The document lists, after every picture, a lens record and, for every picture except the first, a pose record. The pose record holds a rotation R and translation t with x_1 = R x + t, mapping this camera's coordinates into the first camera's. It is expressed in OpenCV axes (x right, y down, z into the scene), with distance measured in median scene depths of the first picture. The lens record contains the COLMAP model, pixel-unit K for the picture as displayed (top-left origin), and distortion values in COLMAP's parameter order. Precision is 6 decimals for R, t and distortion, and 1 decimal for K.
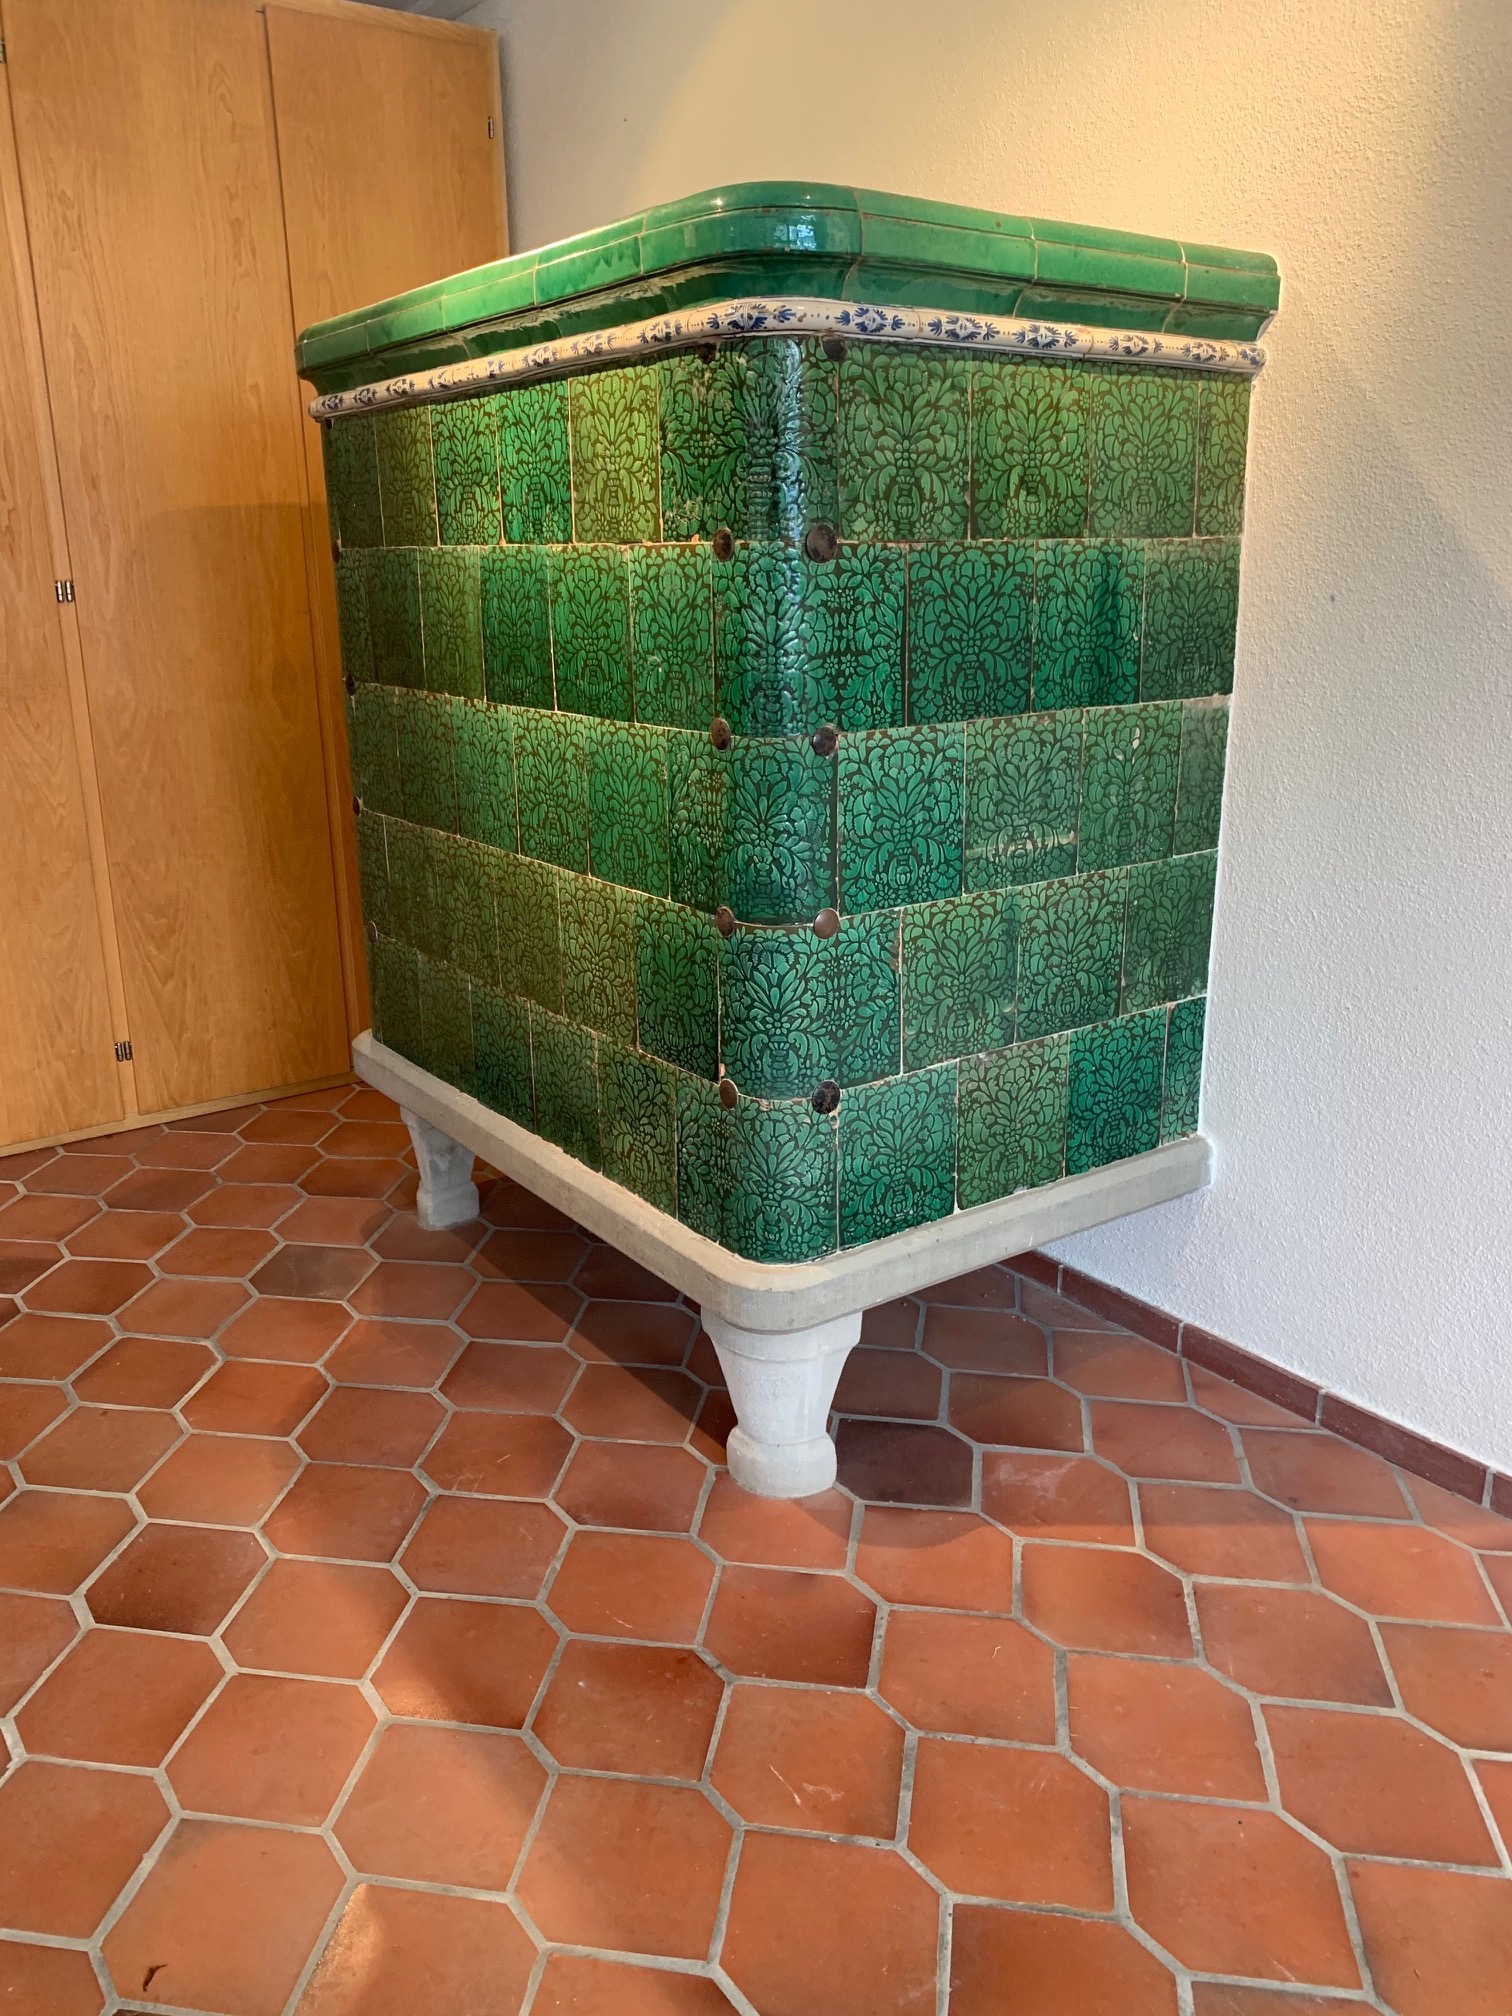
lens RADIAL K [[1533.9, 0, 761.0], [0, 1533.9, 998.7], [0, 0, 1]] dist [0.013883, -0.016047]
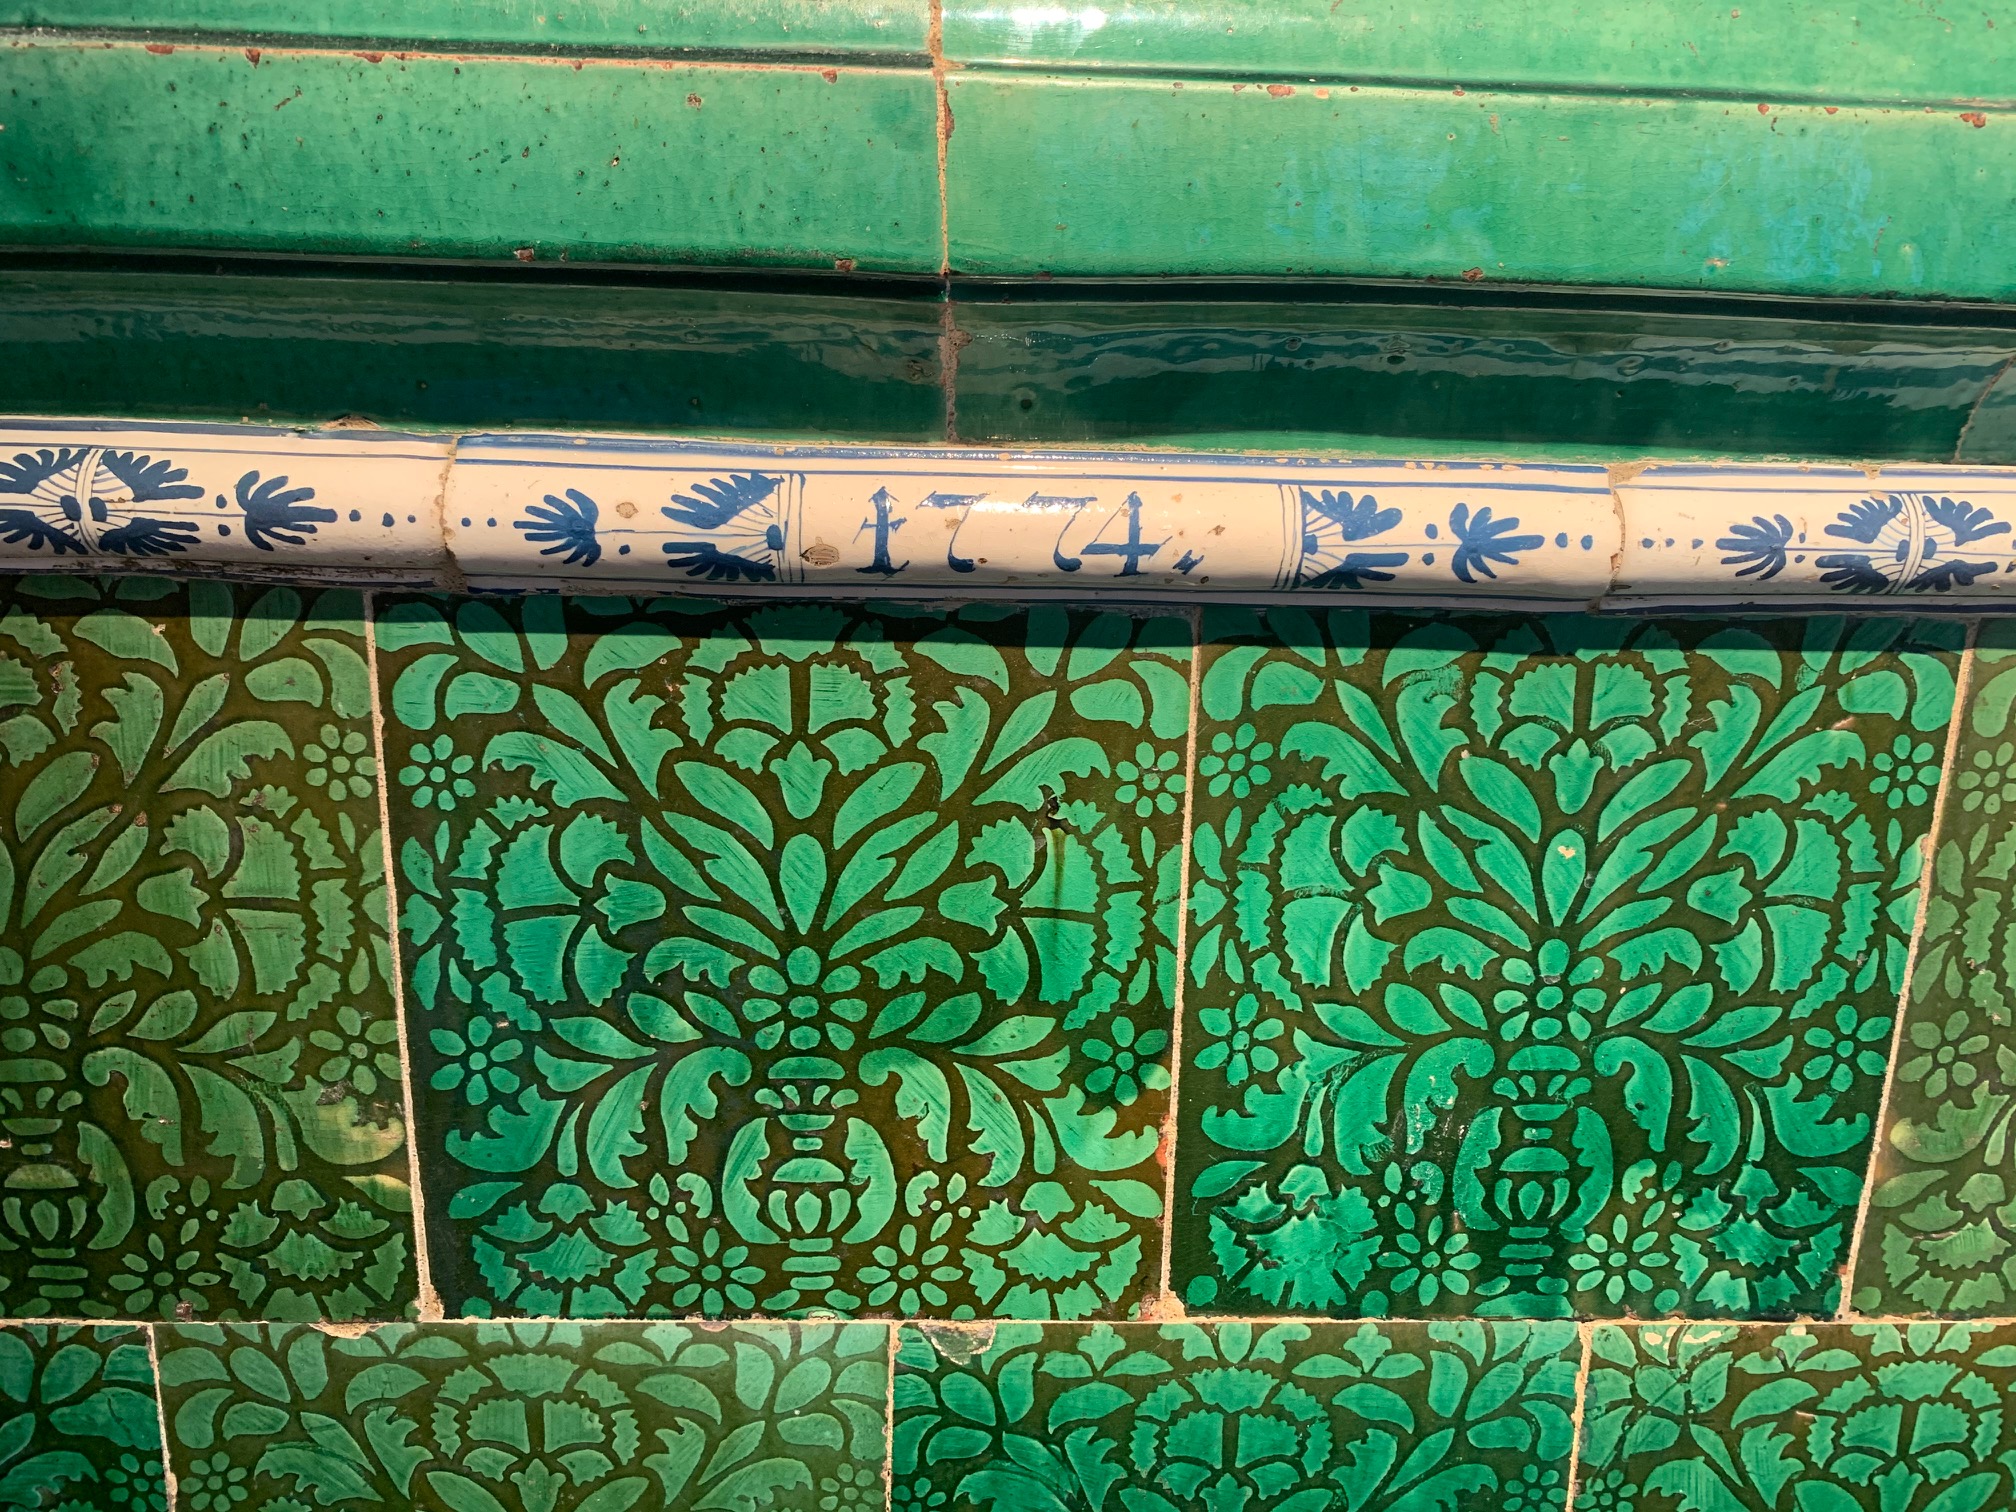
lens RADIAL K [[1533.9, 0, 999.7], [0, 1533.9, 771.6], [0, 0, 1]] dist [0.013883, -0.016047]
pose [[0.555173, -0.183992, 0.811128, -0.343849], [0.200167, 0.976119, 0.084415, -0.400544], [-0.807289, 0.115496, 0.578744, 0.916749]]
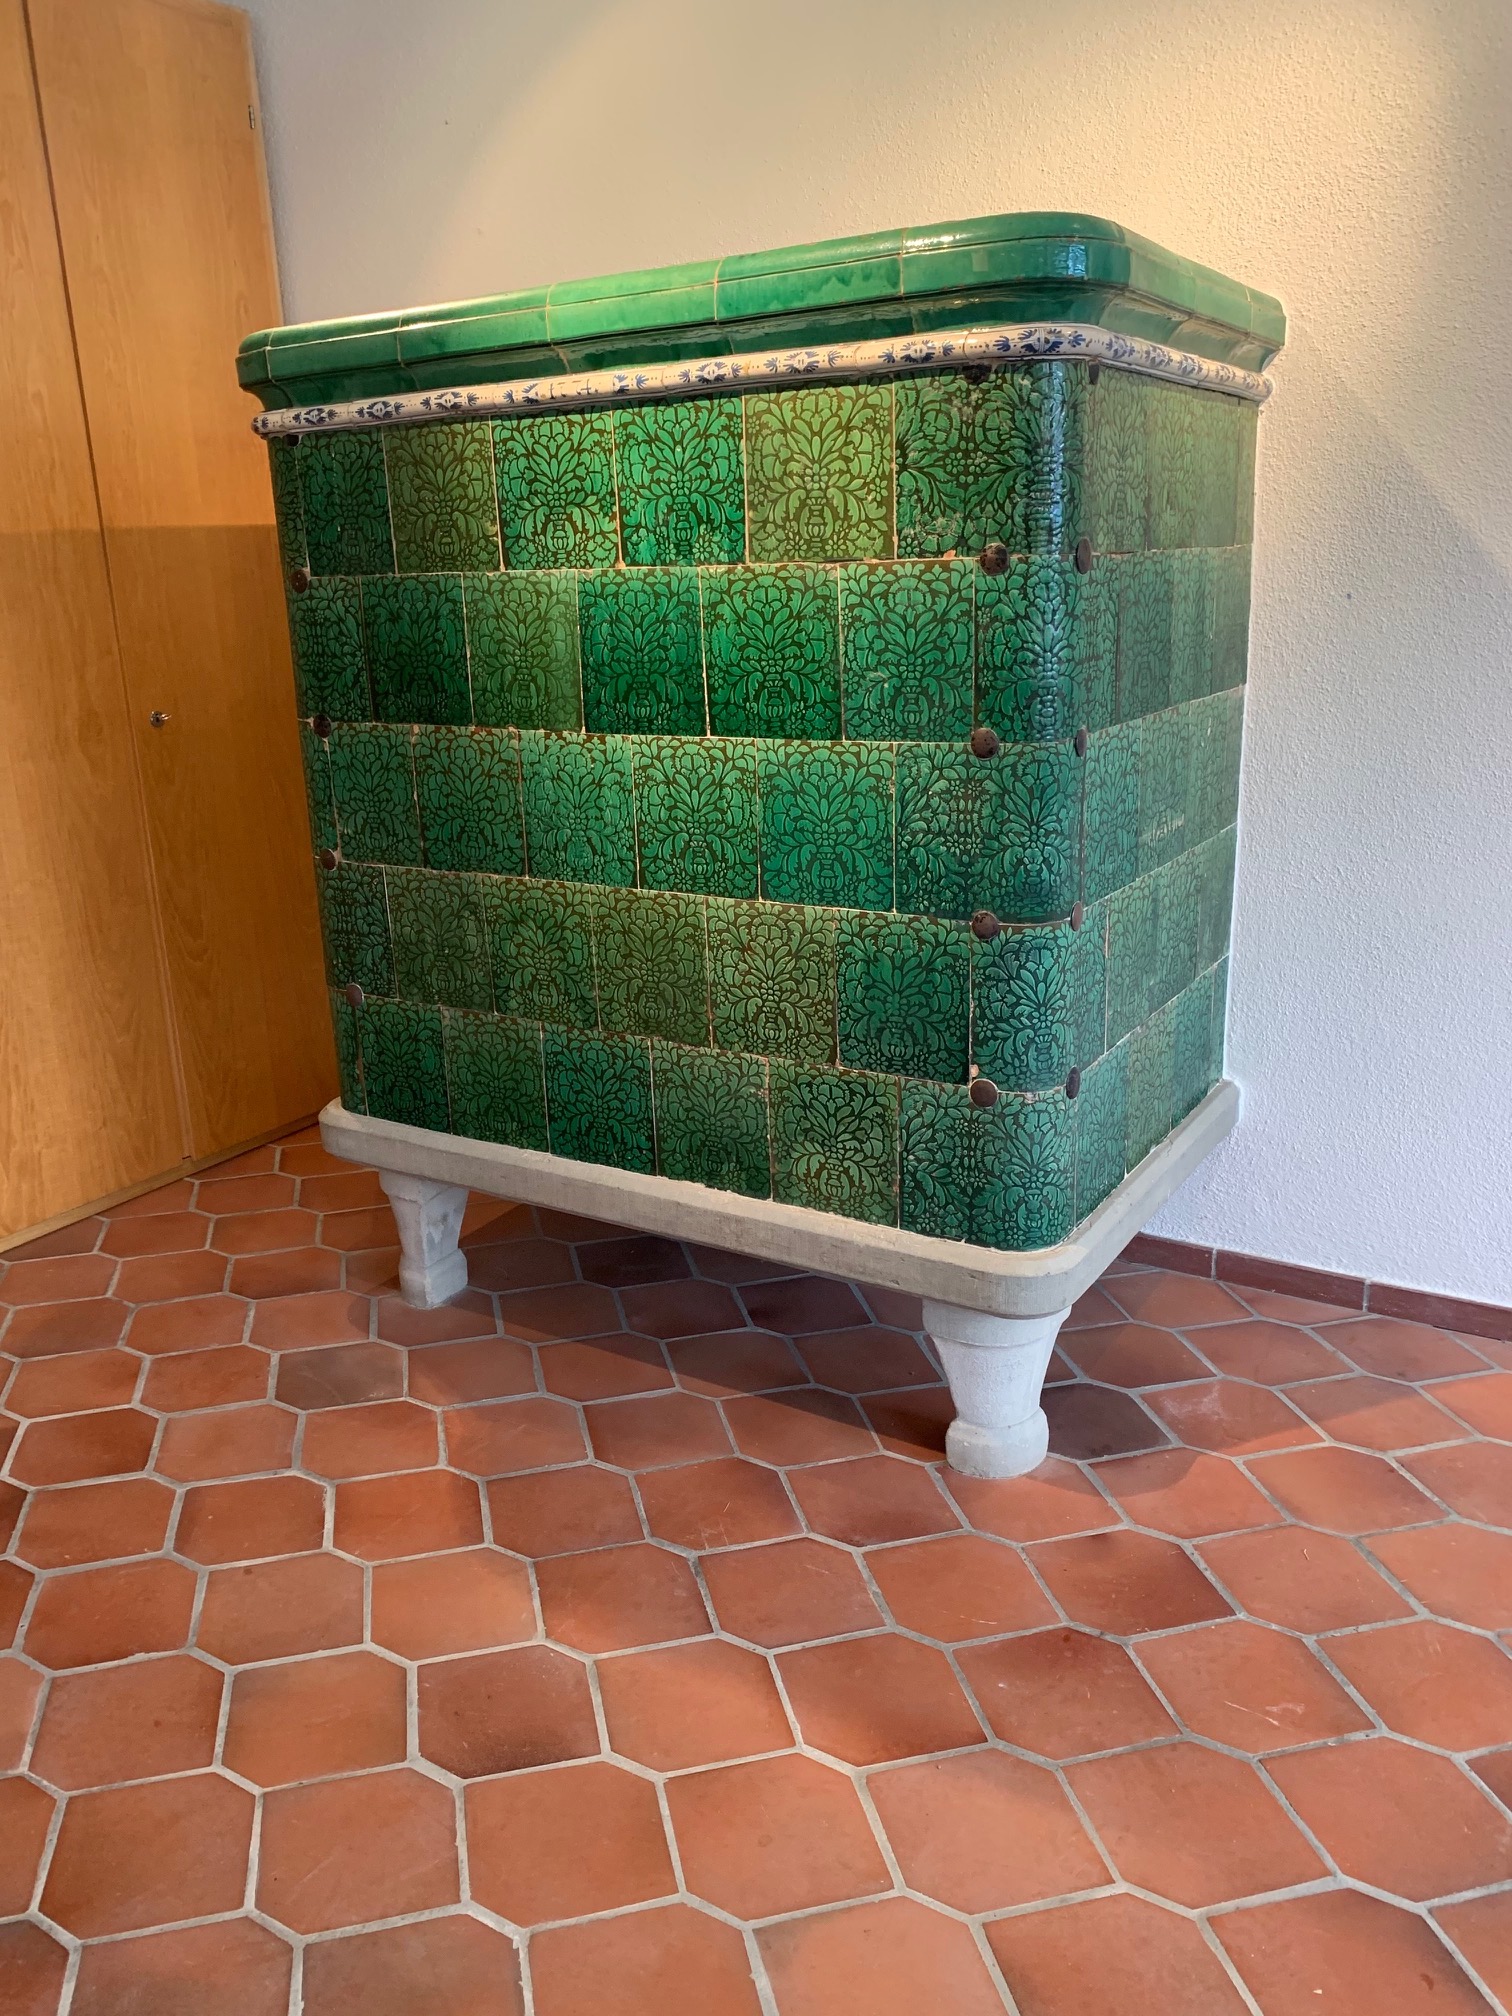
lens RADIAL K [[1533.9, 0, 758.1], [0, 1533.9, 1010.0], [0, 0, 1]] dist [0.013883, -0.016047]
pose [[0.927083, -0.125286, 0.353299, -0.476239], [0.126642, 0.991759, 0.019377, -0.029688], [-0.352815, 0.026779, 0.935310, 0.081764]]
